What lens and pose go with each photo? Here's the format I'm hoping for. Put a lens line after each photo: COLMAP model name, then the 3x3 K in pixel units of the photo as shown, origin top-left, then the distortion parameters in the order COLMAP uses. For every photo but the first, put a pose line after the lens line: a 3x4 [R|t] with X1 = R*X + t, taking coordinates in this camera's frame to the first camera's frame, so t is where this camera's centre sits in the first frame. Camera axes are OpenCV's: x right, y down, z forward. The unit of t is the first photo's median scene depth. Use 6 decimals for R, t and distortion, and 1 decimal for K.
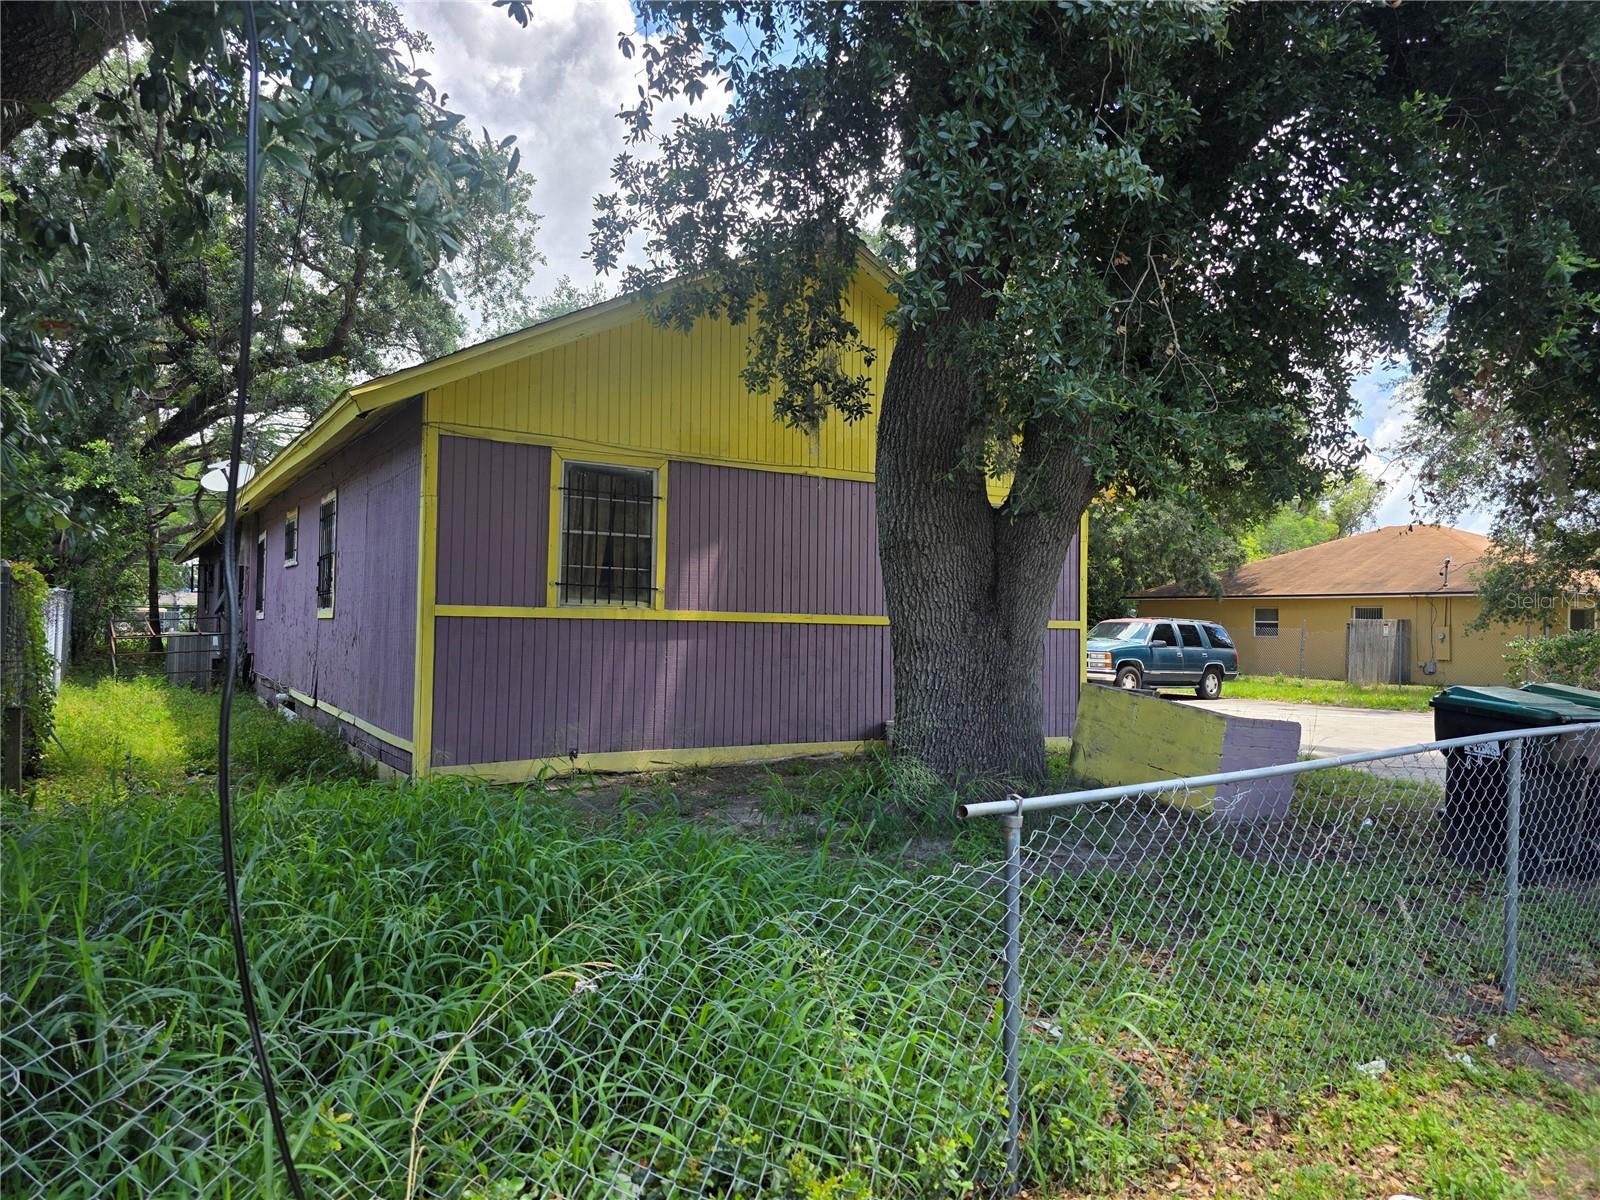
lens RADIAL K [[1091.2, 0, 797.8], [0, 1091.2, 597.0], [0, 0, 1]] dist [0.097661, -0.119052]
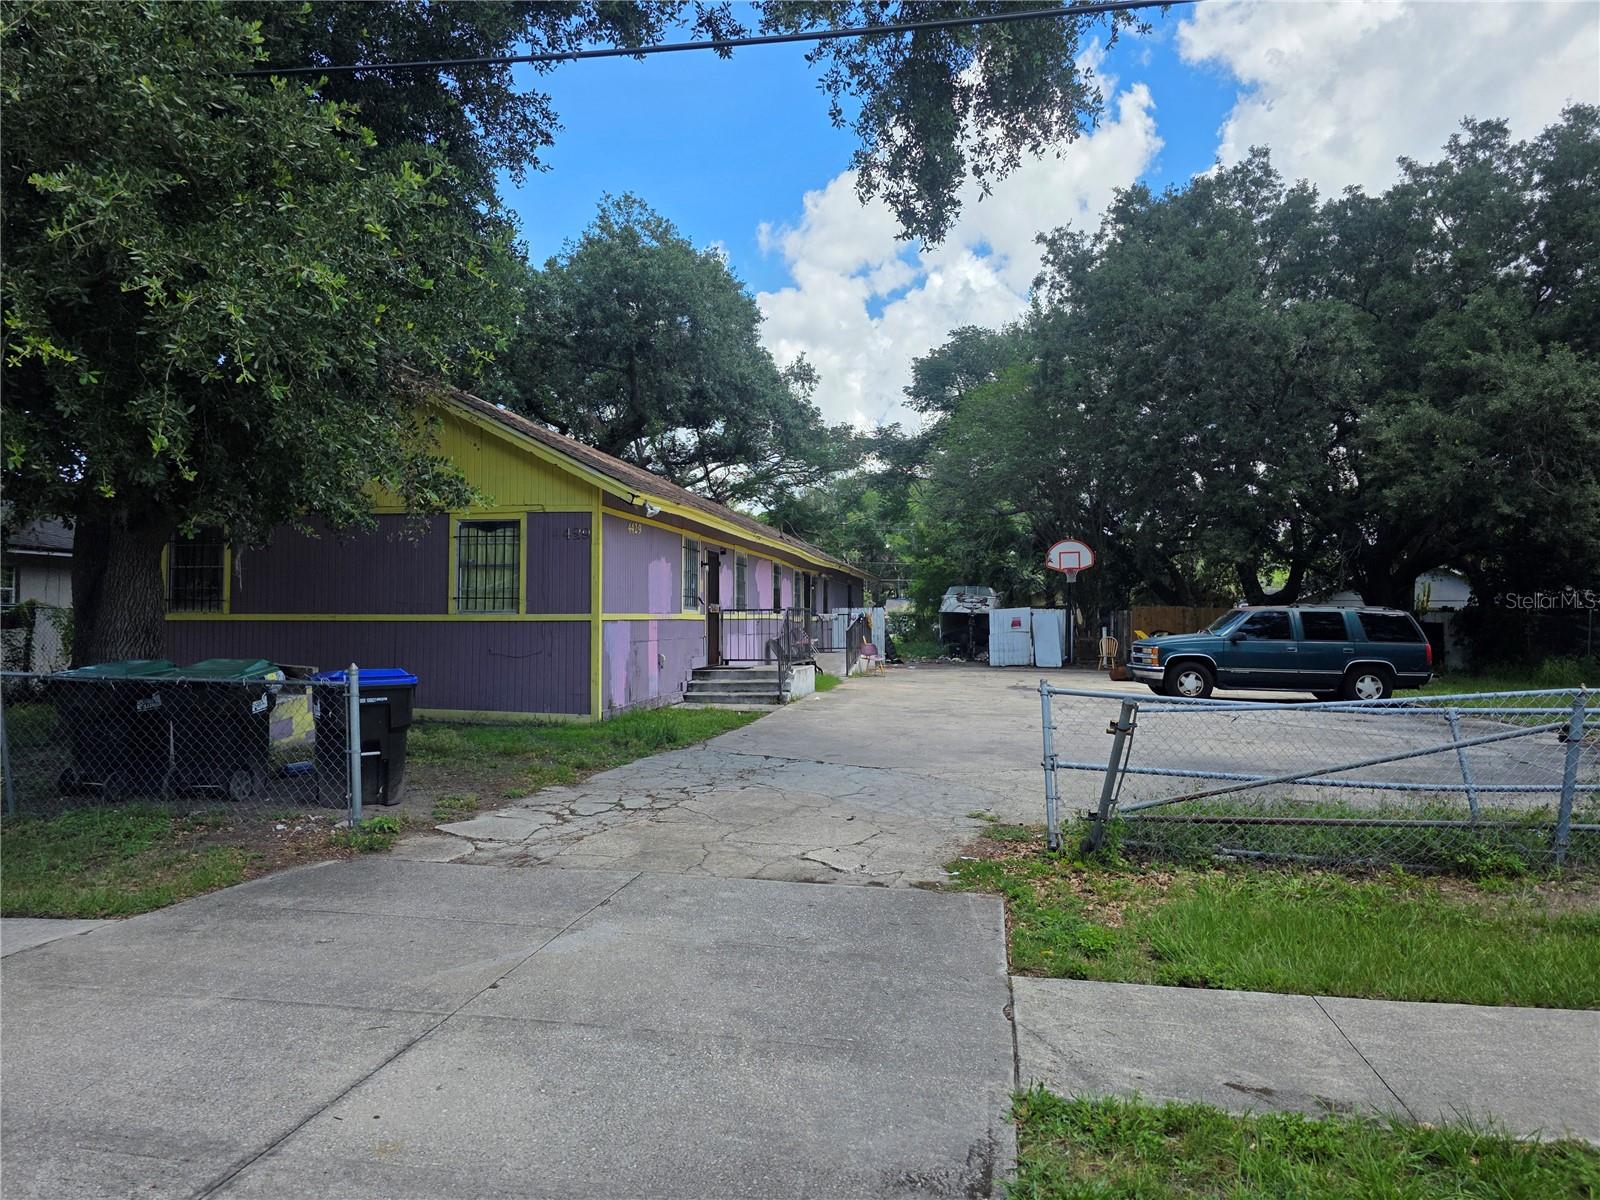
lens RADIAL K [[1098.7, 0, 806.7], [0, 1098.7, 595.5], [0, 0, 1]] dist [0.066549, -0.057184]
pose [[0.741710, -0.031342, -0.669988, 1.382098], [0.030100, 0.999457, -0.013433, 0.028711], [0.670045, -0.010203, 0.742251, 0.344400]]
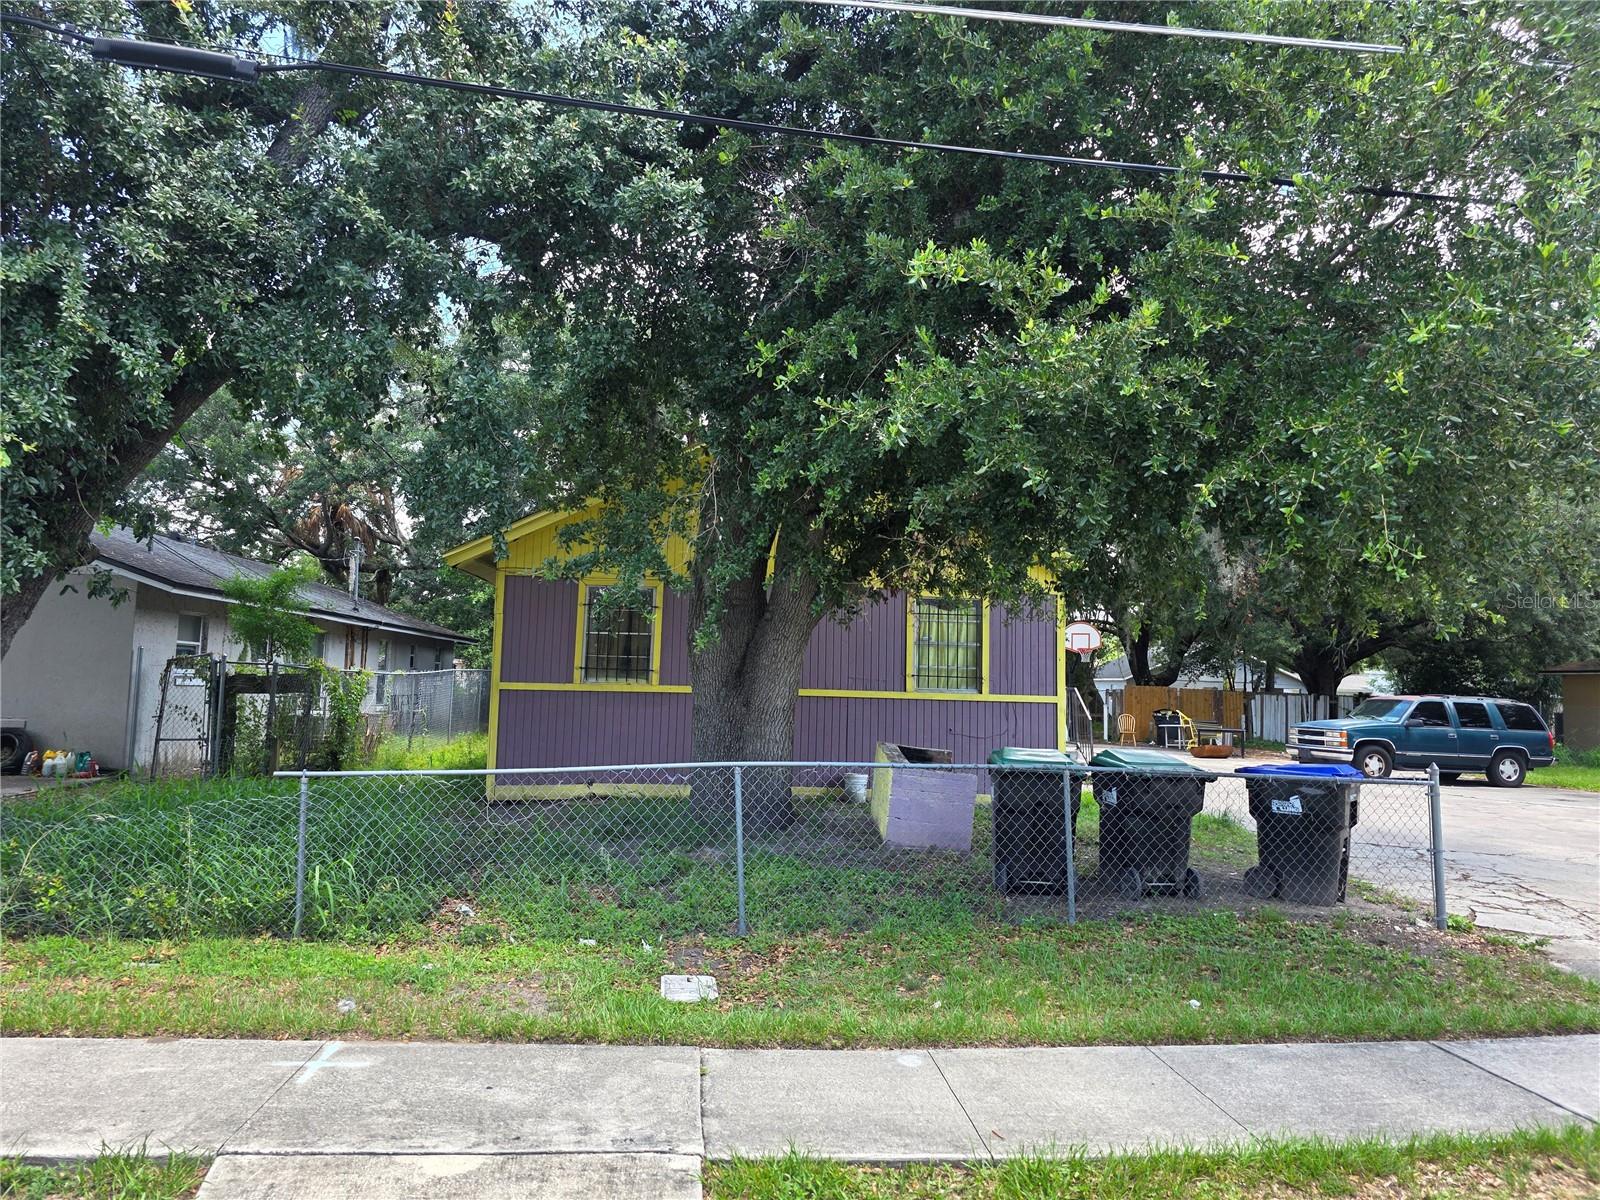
lens RADIAL K [[1091.6, 0, 782.1], [0, 1091.6, 567.5], [0, 0, 1]] dist [0.087334, -0.126302]
pose [[0.886093, -0.045638, -0.461256, 0.624122], [0.003260, 0.995730, -0.092258, -0.008136], [0.463496, 0.080245, 0.882458, -0.185128]]
